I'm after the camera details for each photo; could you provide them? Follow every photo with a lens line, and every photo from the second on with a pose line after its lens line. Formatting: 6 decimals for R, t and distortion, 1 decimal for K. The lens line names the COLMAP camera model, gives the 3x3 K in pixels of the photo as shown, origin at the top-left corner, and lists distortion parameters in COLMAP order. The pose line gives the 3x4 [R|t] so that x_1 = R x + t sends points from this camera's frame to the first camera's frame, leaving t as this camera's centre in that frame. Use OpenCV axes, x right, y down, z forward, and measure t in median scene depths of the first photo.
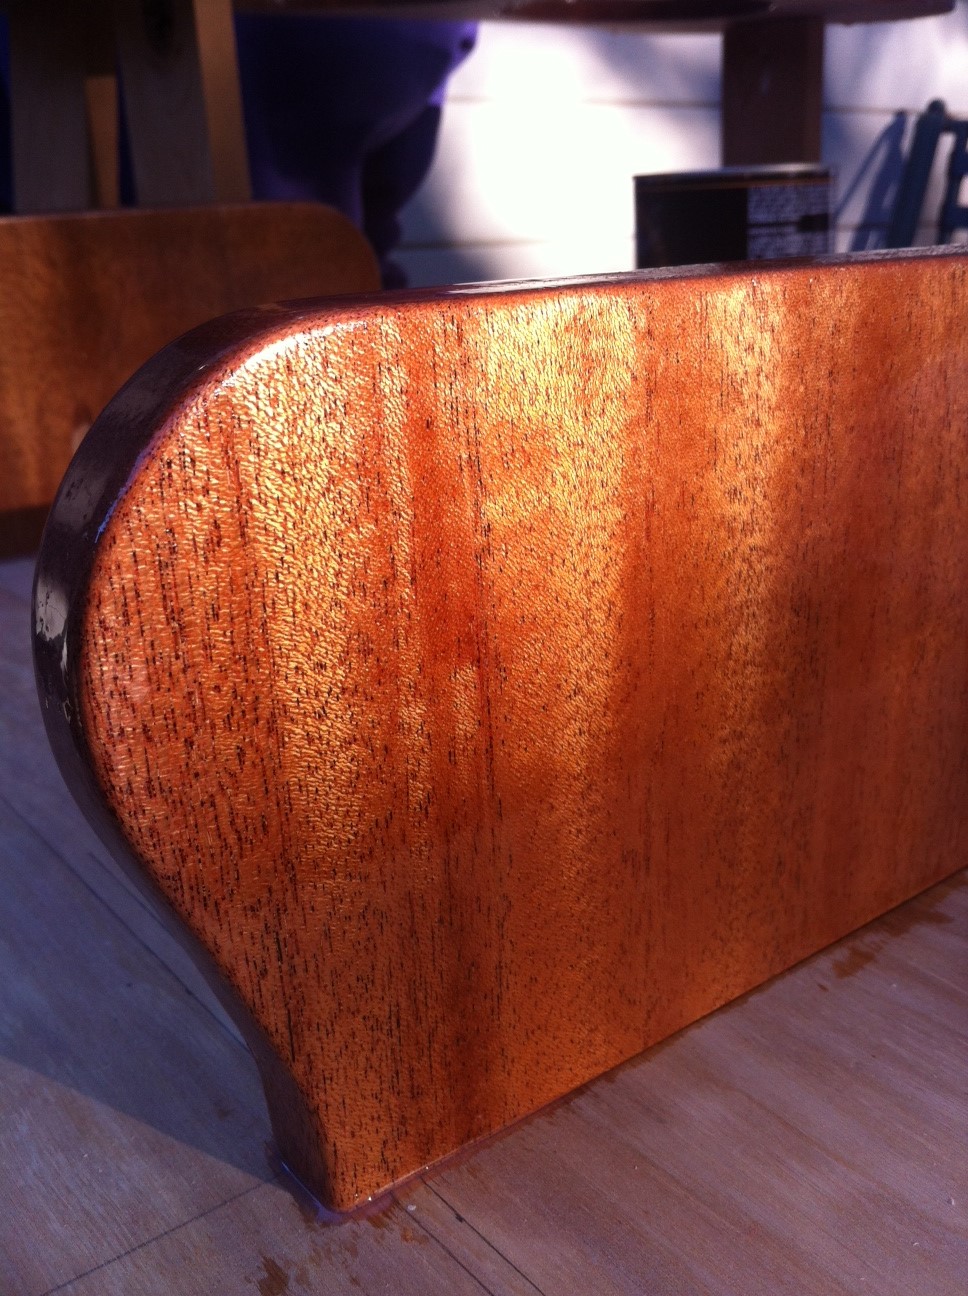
lens RADIAL K [[1318.9, 0, 484.0], [0, 1318.9, 648.0], [0, 0, 1]] dist [0.131211, -0.541181]
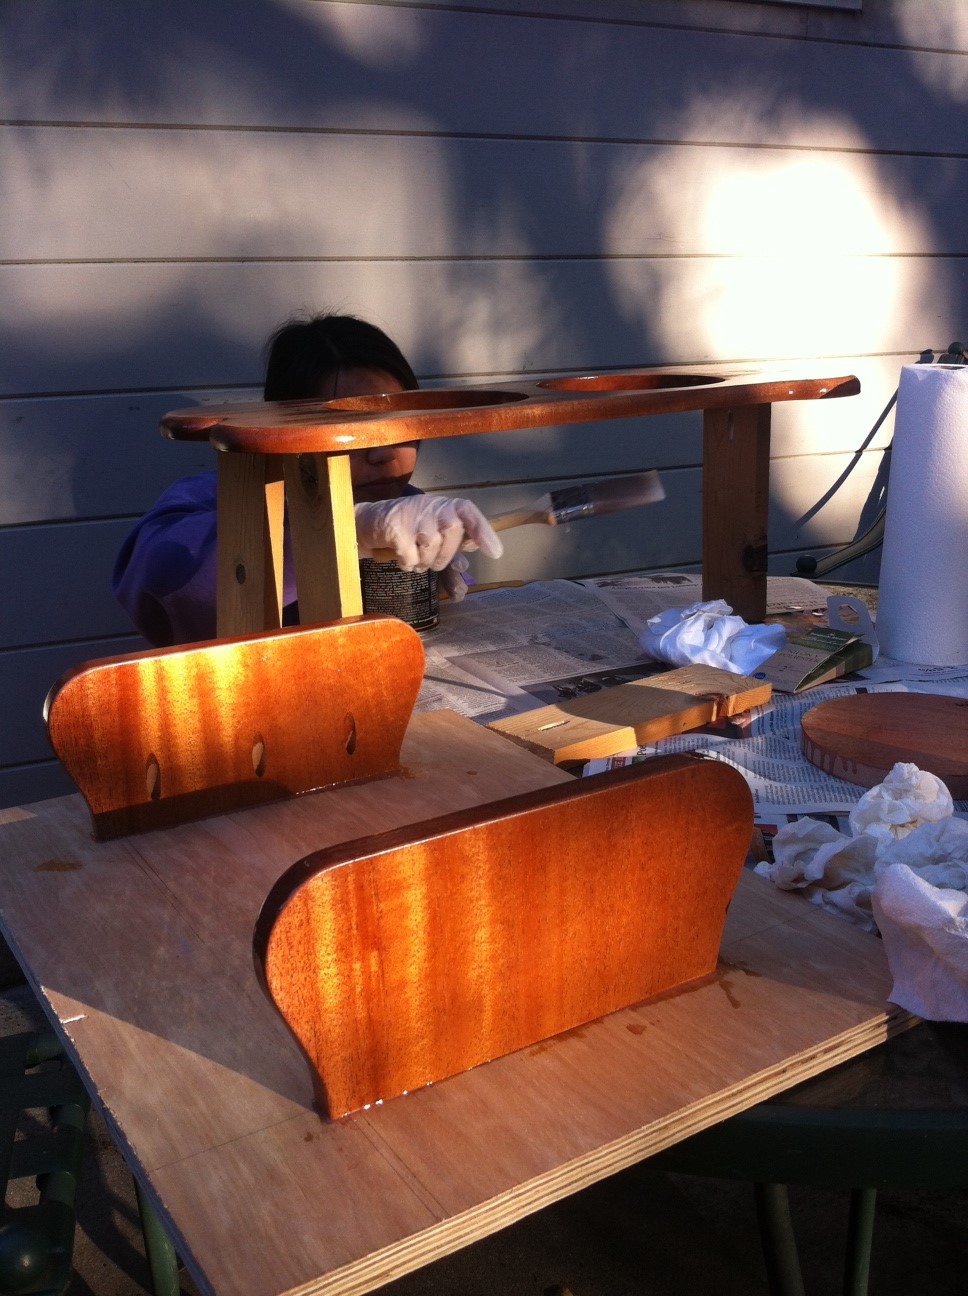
lens RADIAL K [[1304.4, 0, 484.0], [0, 1304.4, 648.0], [0, 0, 1]] dist [0.064989, 0.000162]
pose [[0.995685, 0.027369, -0.088668, 0.525628], [-0.033654, 0.996967, -0.070176, -0.517458], [0.086478, 0.072858, 0.993586, -2.287585]]
